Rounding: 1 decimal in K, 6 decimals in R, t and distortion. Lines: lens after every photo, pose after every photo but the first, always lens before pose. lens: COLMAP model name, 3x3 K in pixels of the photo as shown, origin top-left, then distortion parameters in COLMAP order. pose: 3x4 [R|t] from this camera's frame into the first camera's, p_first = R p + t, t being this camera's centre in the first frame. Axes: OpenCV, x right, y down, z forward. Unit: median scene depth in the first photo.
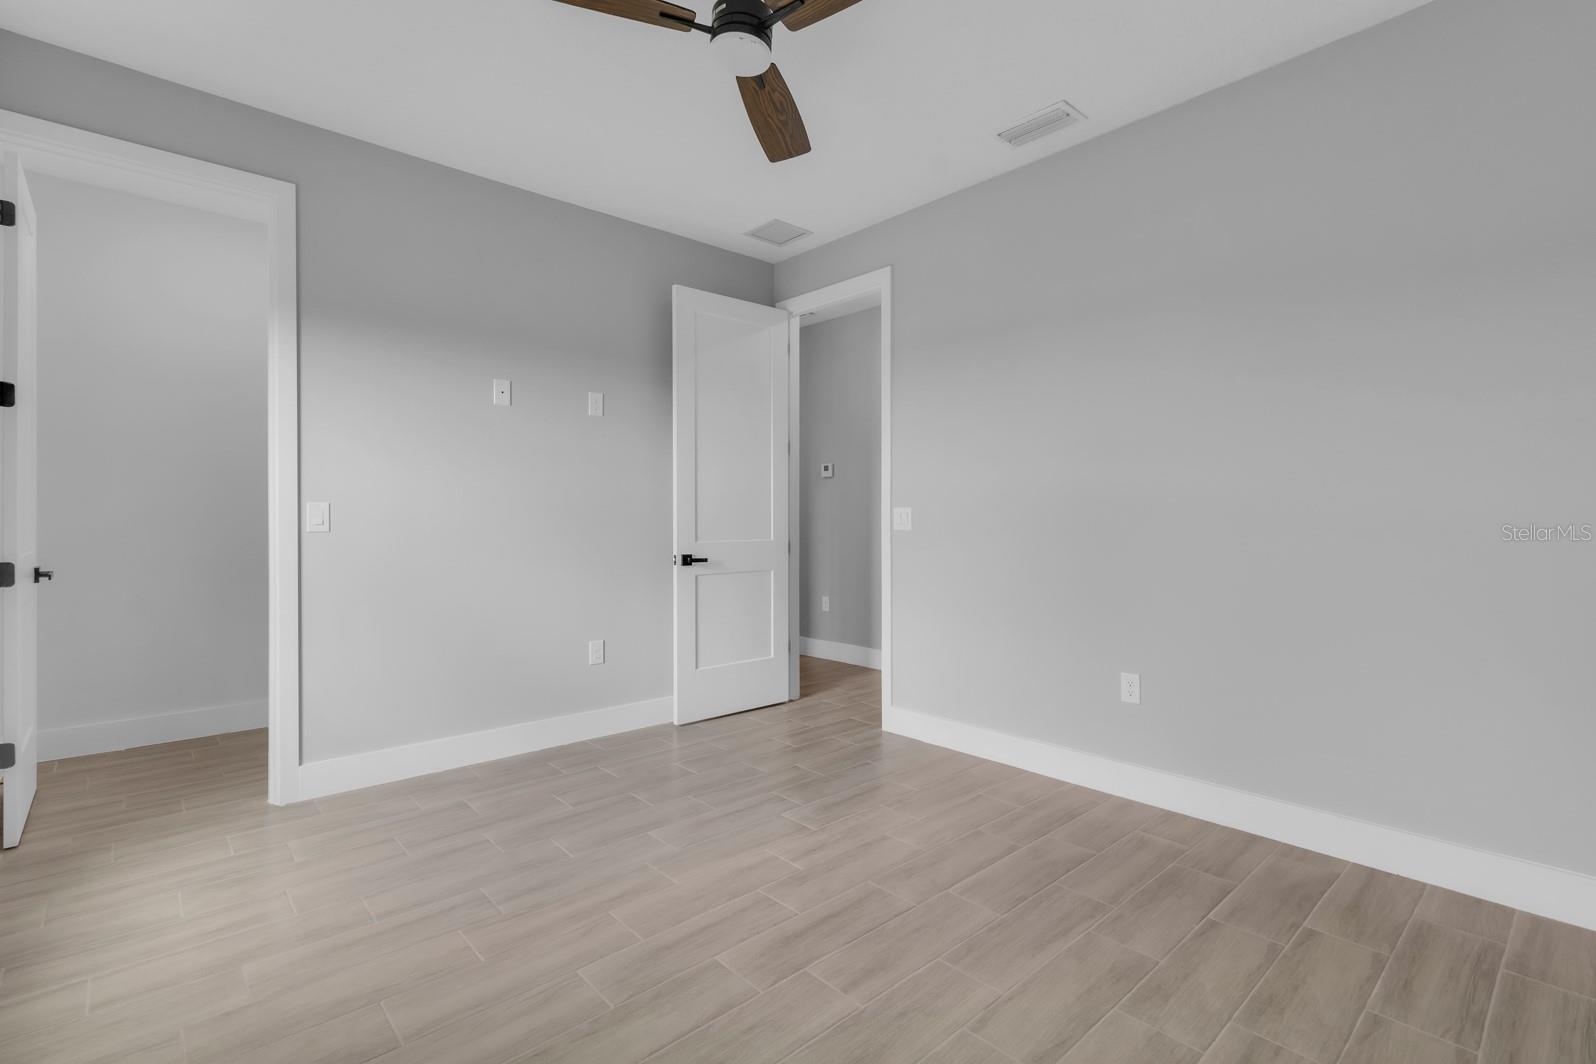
lens RADIAL K [[737.7, 0, 806.5], [0, 737.7, 526.0], [0, 0, 1]] dist [0.002594, 0.000201]
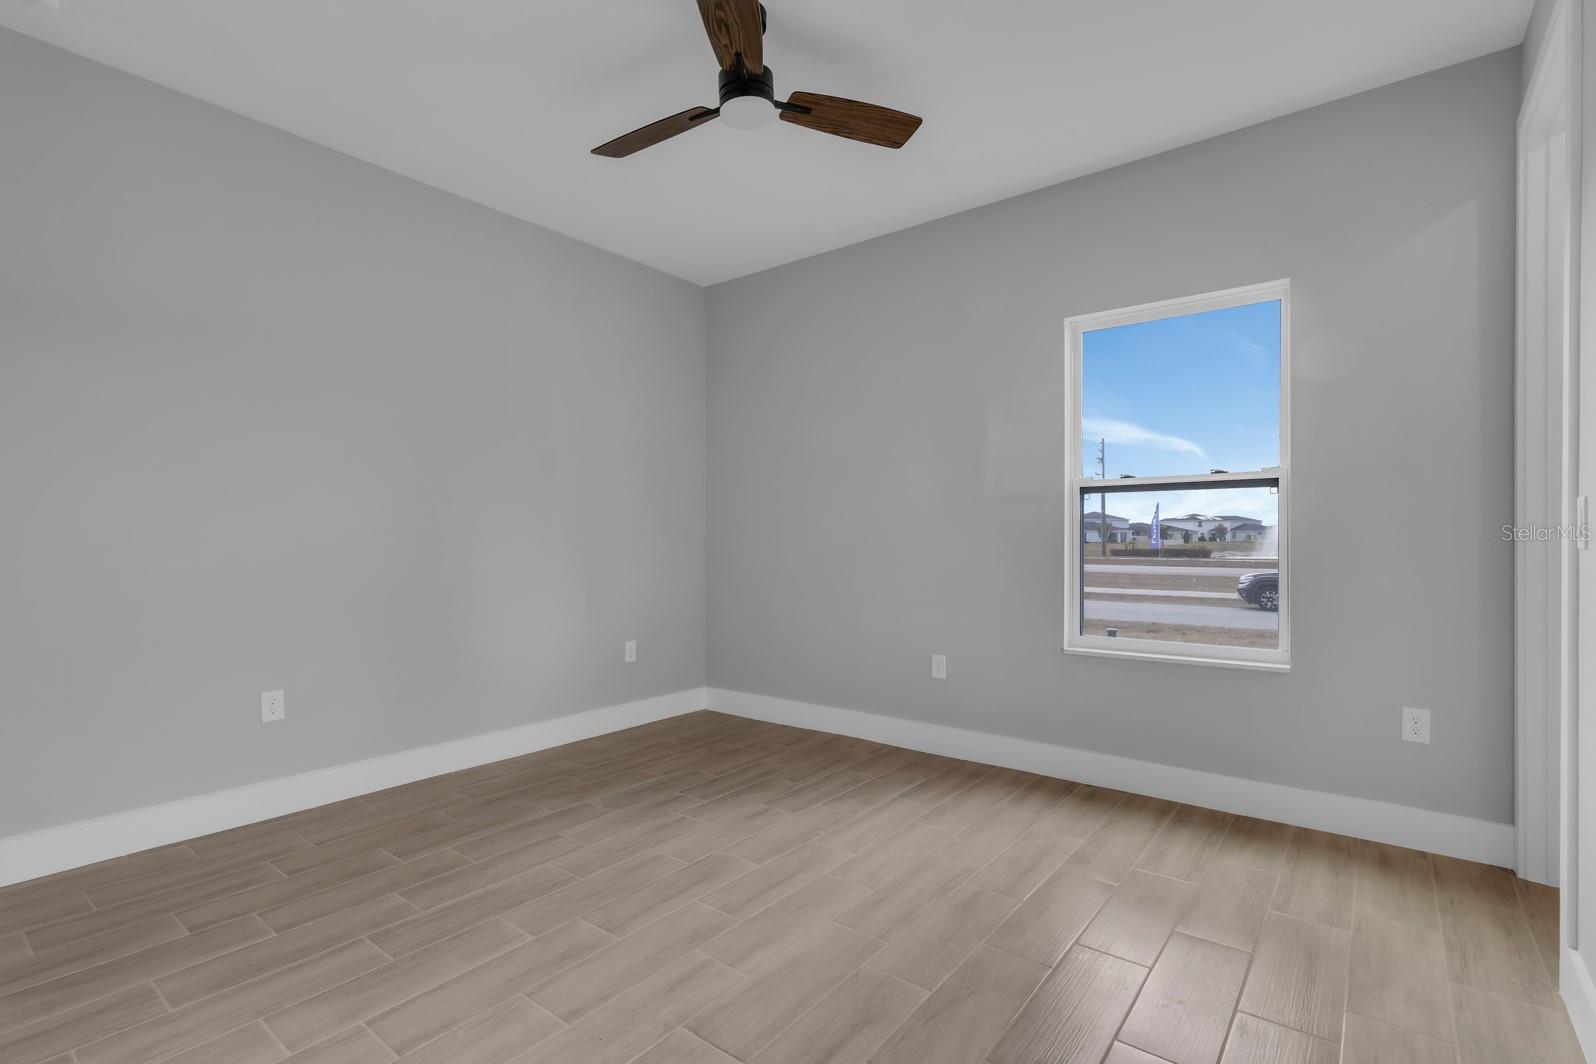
lens RADIAL K [[713.3, 0, 778.6], [0, 713.3, 537.6], [0, 0, 1]] dist [-0.024377, -0.000015]
pose [[-0.990310, 0.001916, -0.138862, 0.013159], [-0.000529, 0.999846, 0.017570, -0.013354], [0.138874, 0.017473, -0.990156, 1.947004]]
